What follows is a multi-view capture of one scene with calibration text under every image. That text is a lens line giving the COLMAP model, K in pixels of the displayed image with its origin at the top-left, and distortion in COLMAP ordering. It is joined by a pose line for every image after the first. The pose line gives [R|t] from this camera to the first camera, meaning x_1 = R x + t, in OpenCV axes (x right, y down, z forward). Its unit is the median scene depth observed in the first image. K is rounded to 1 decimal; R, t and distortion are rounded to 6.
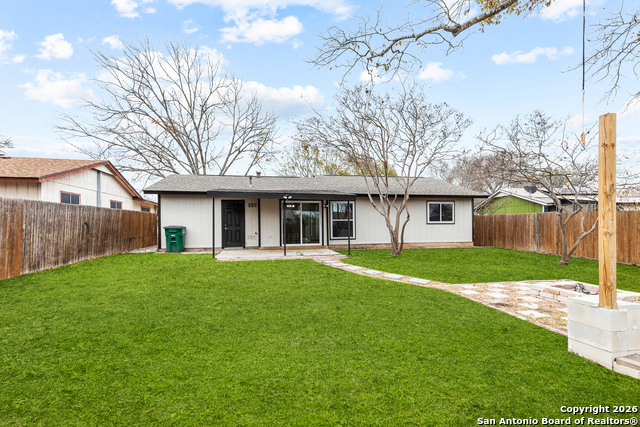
lens RADIAL K [[293.9, 0, 316.0], [0, 293.9, 208.8], [0, 0, 1]] dist [0.015657, -0.003333]
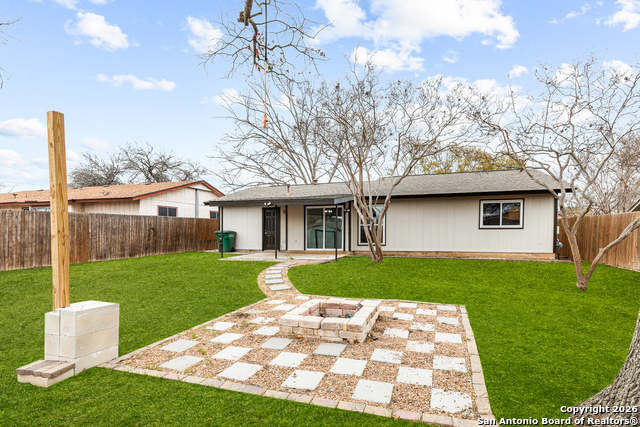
lens RADIAL K [[293.9, 0, 316.1], [0, 293.9, 220.0], [0, 0, 1]] dist [0.015657, -0.003333]
pose [[0.888453, -0.015217, -0.458715, 0.390301], [0.023726, 0.999637, 0.012794, 0.007108], [0.458354, -0.022250, 0.888491, 0.093247]]
